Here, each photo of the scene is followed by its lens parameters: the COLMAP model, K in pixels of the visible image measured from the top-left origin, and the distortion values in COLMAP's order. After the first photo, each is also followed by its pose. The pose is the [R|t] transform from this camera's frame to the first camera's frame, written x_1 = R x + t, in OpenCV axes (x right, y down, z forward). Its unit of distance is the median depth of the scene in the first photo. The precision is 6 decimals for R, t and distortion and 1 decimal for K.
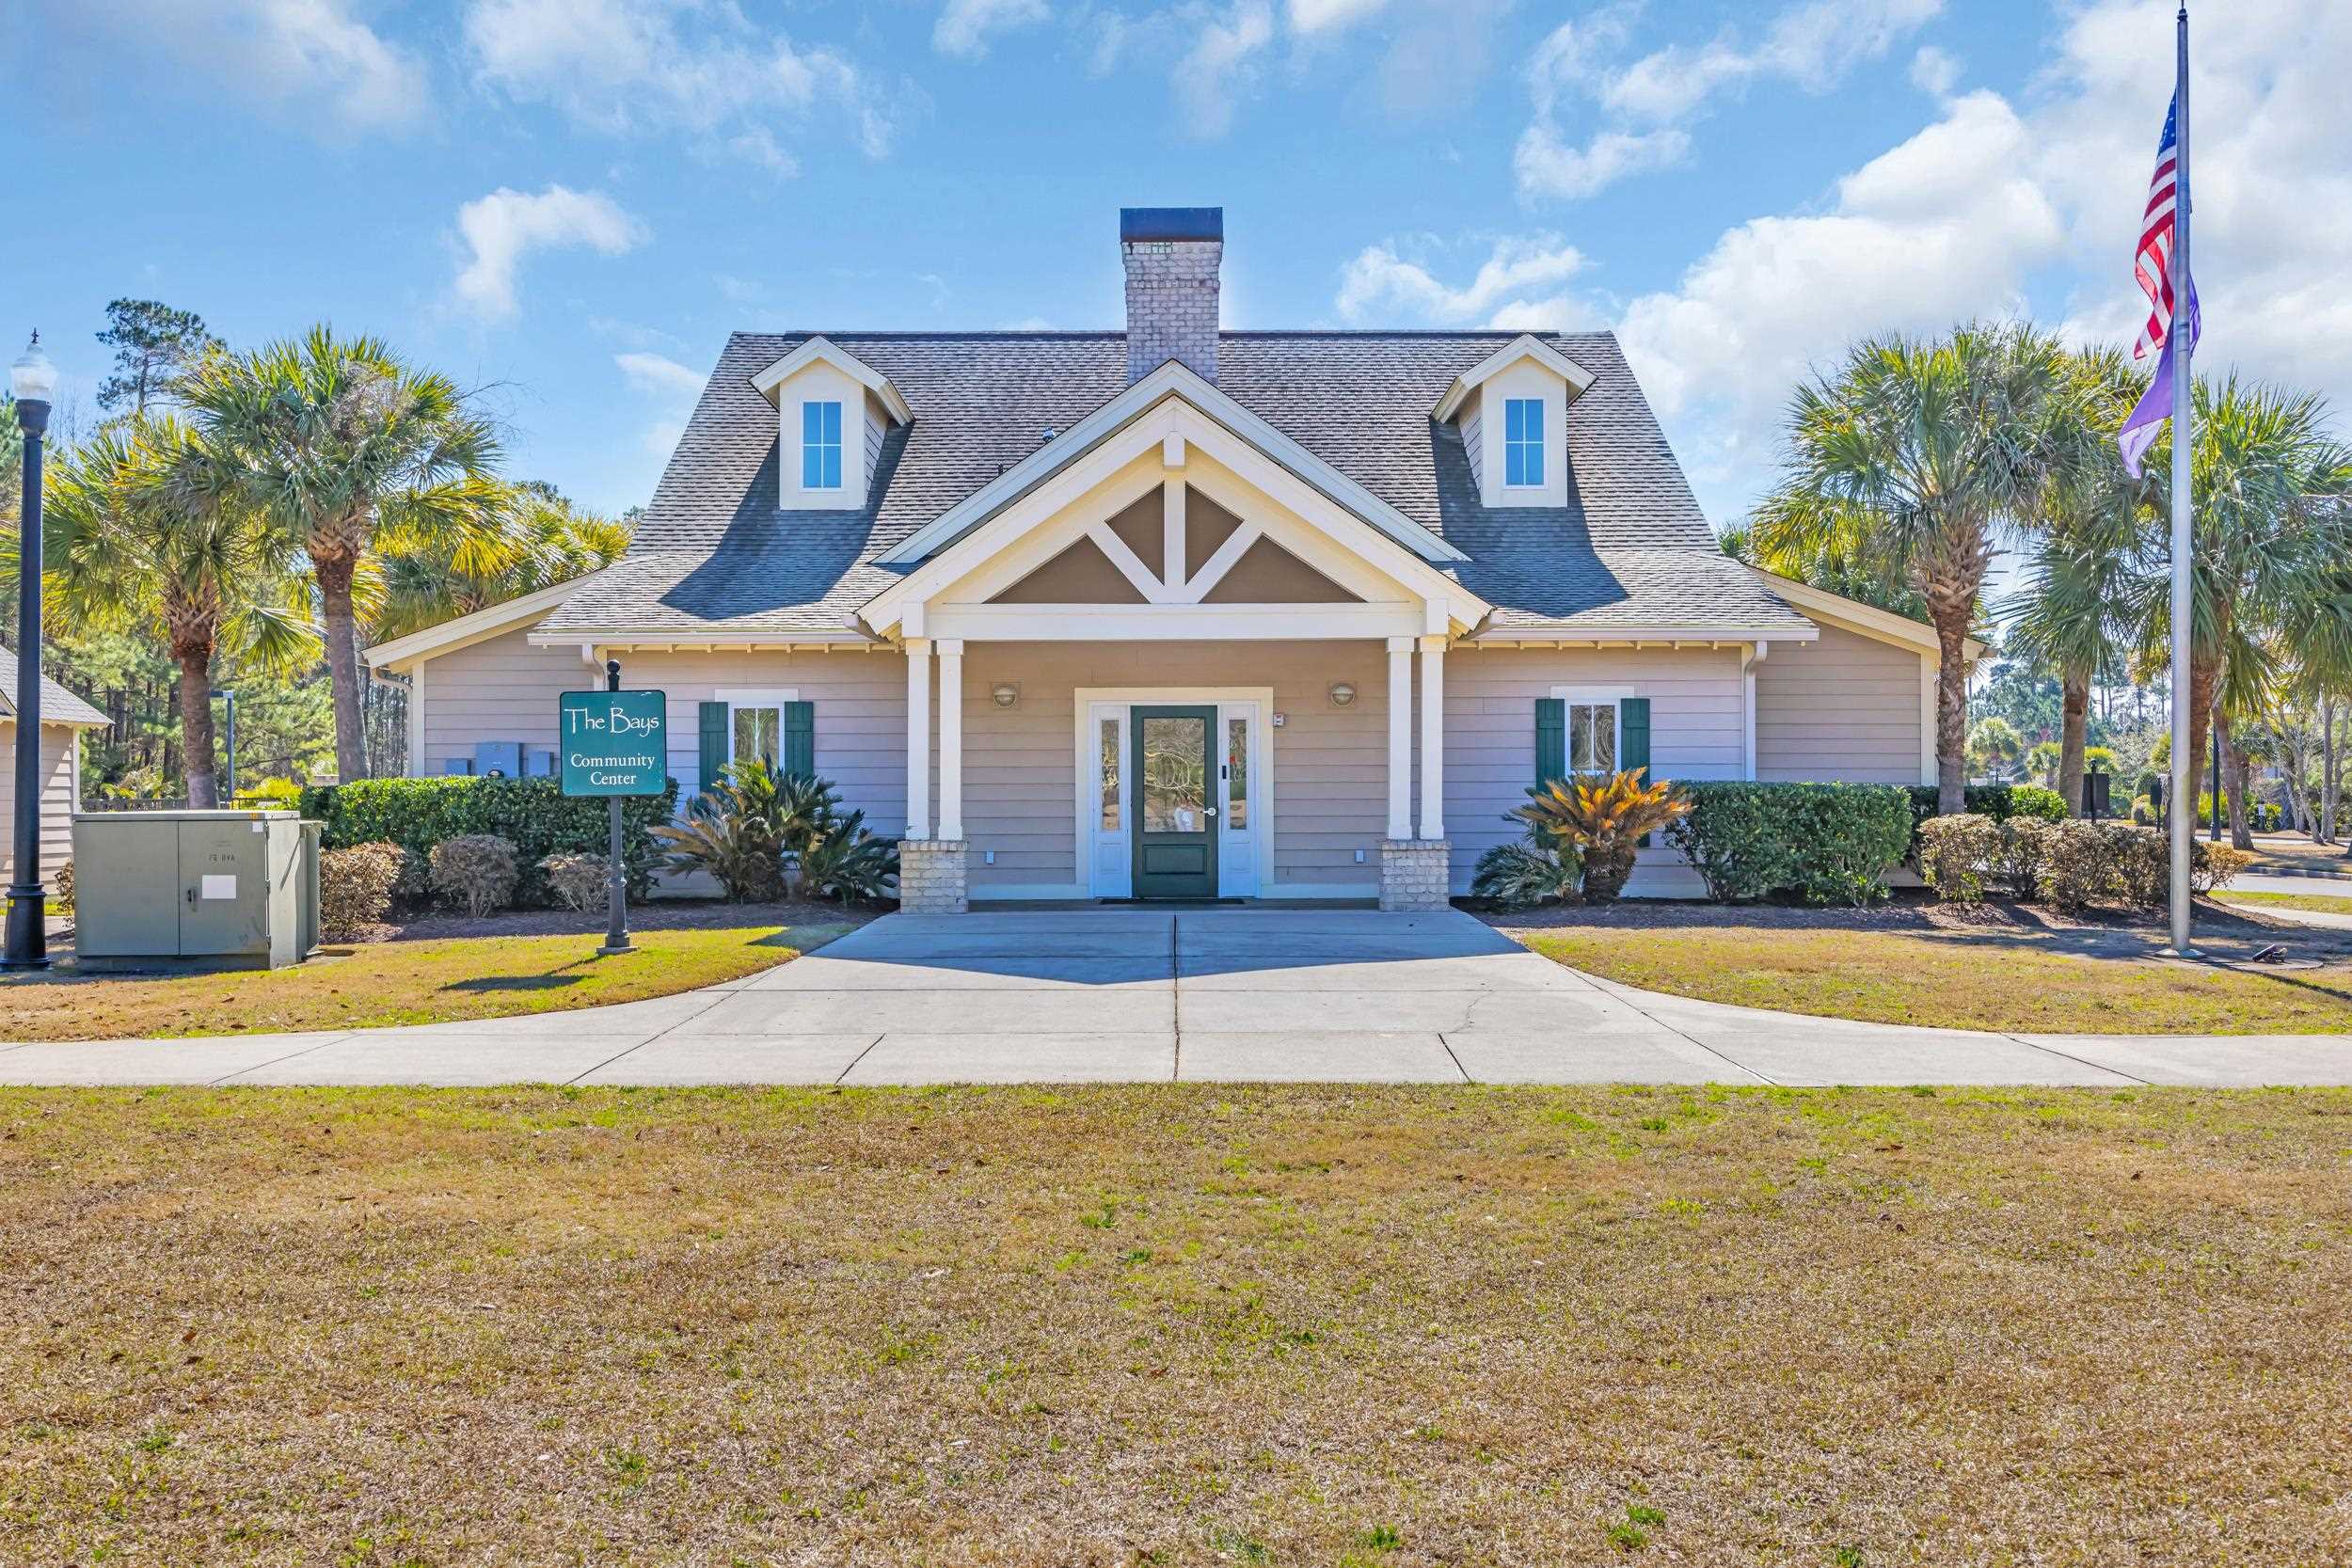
lens RADIAL K [[2265.1, 0, 1176.0], [0, 2265.1, 784.0], [0, 0, 1]] dist [-0.009311, -0.001531]
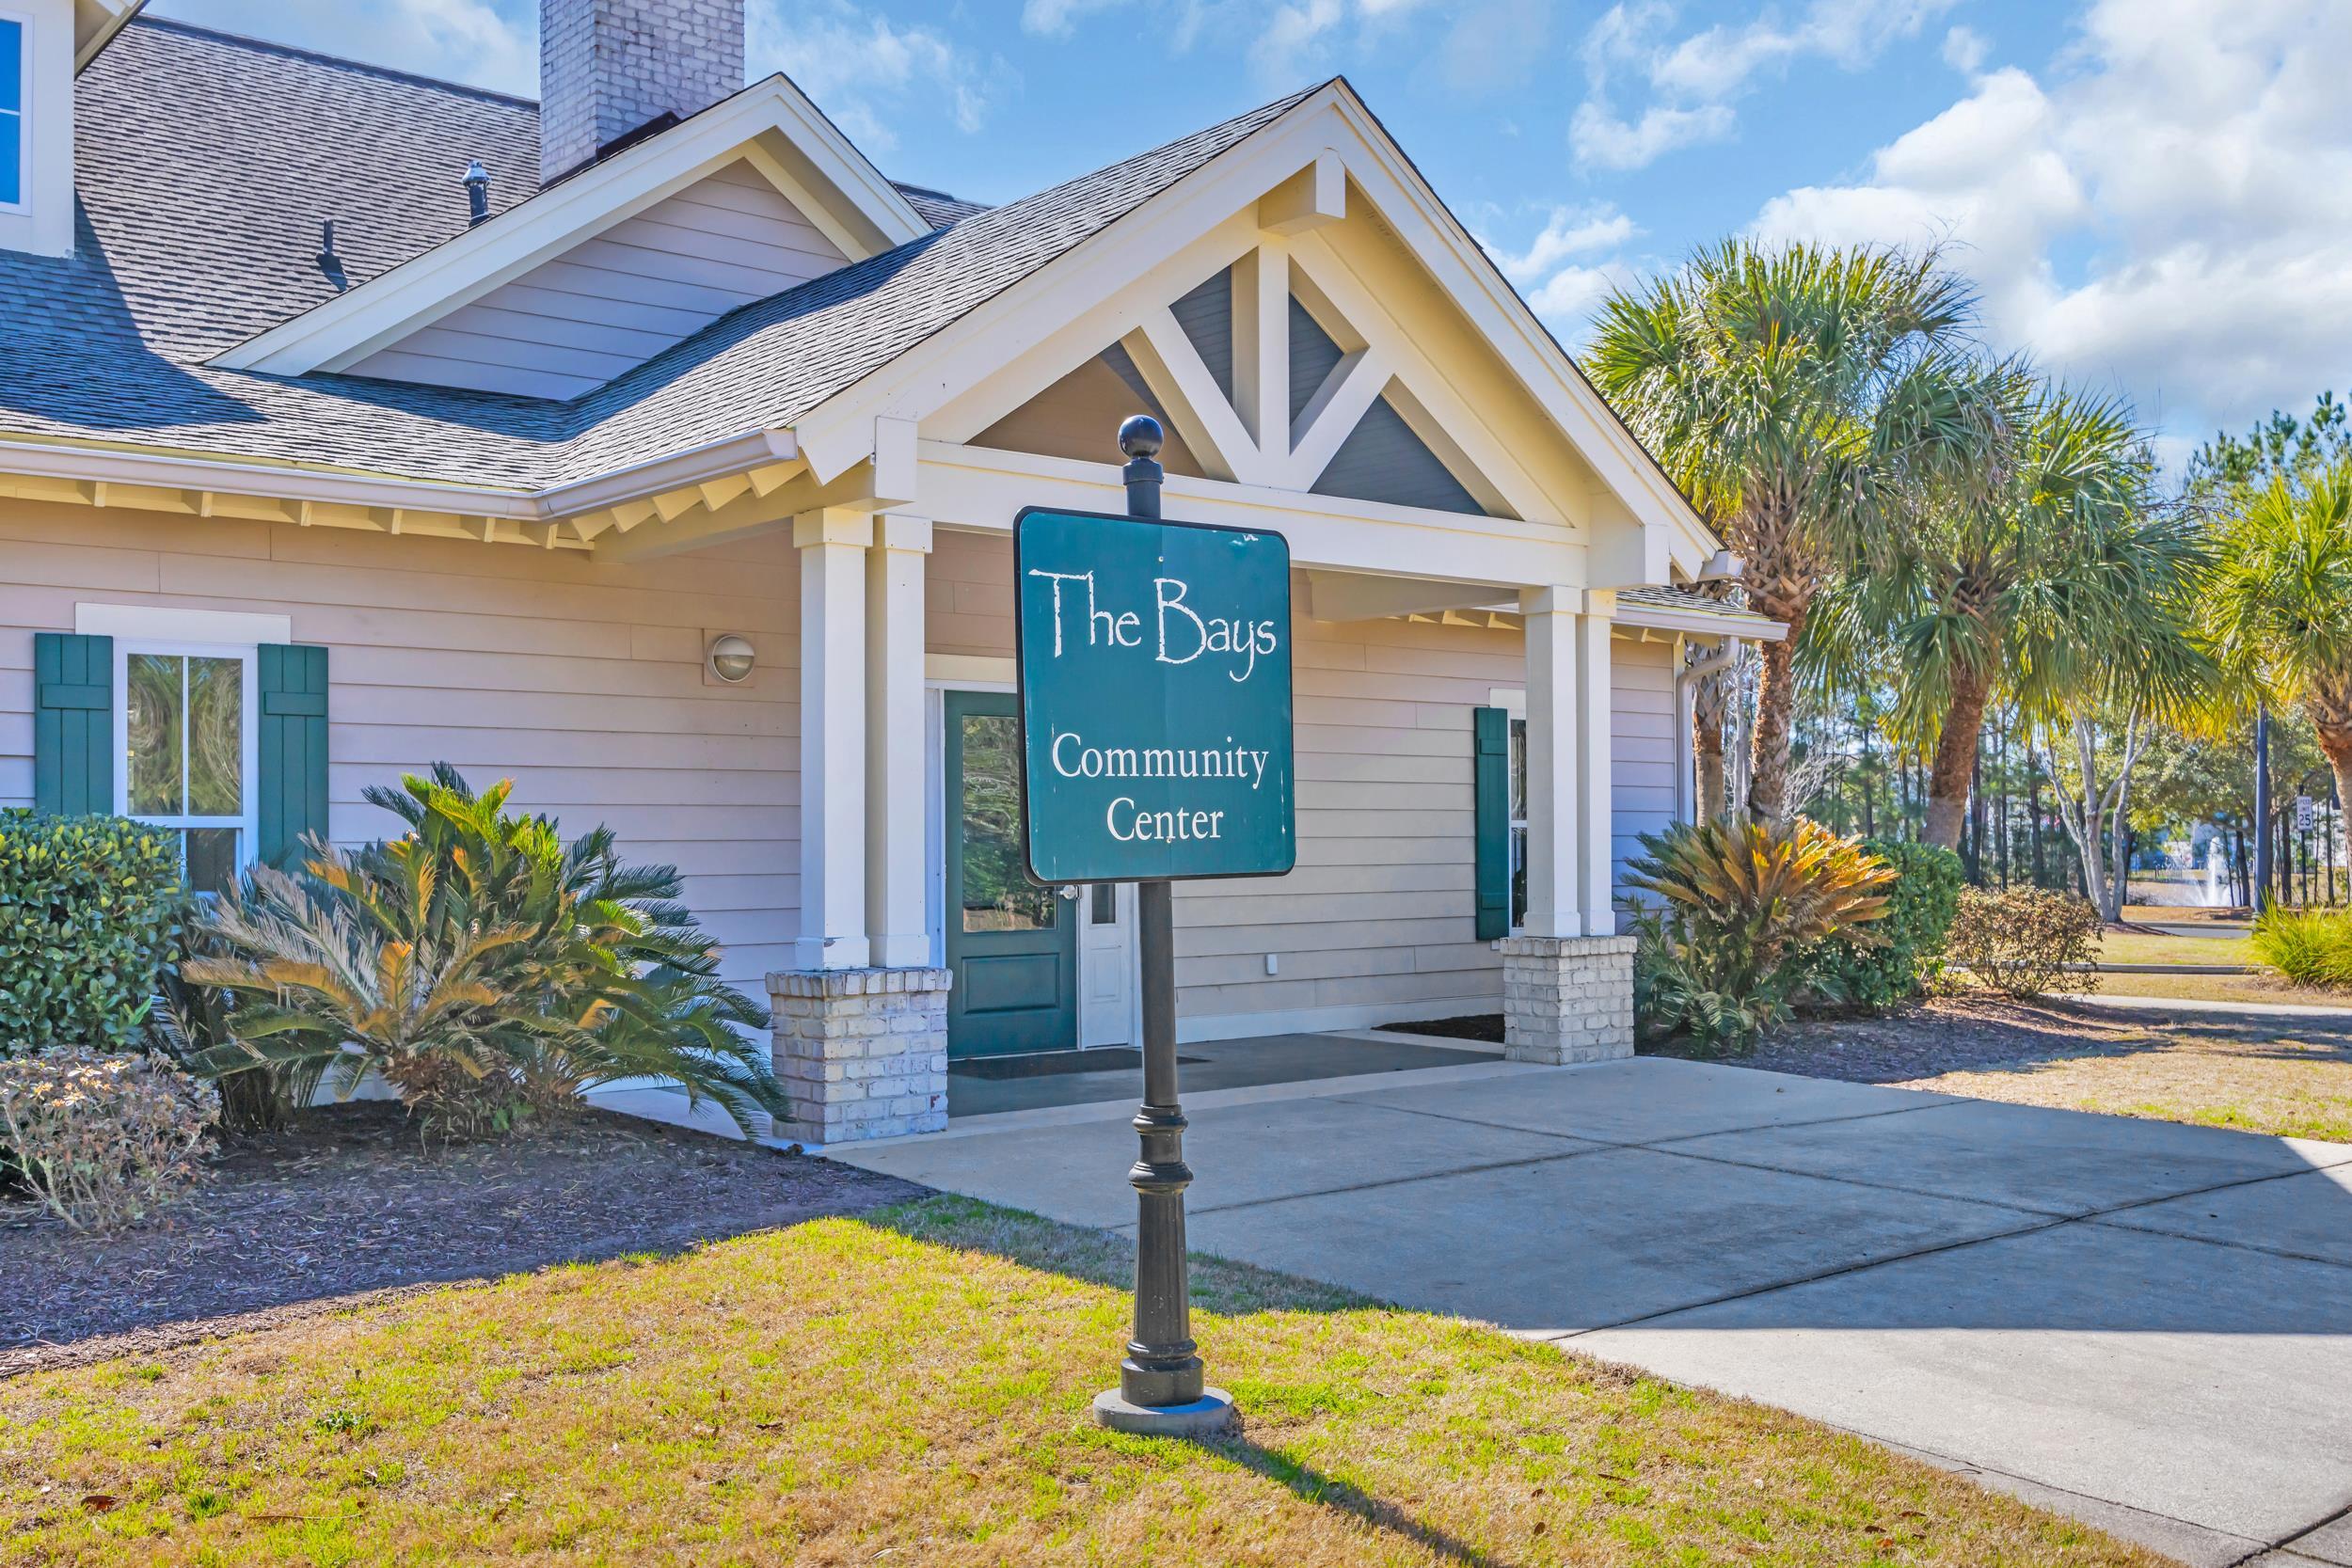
lens RADIAL K [[2265.1, 0, 1176.0], [0, 2265.1, 784.0], [0, 0, 1]] dist [-0.009311, -0.001531]
pose [[0.746235, 0.016827, 0.665470, -0.358169], [0.000198, 0.999675, -0.025499, 0.000281], [-0.665683, 0.019159, 0.745989, 0.634575]]
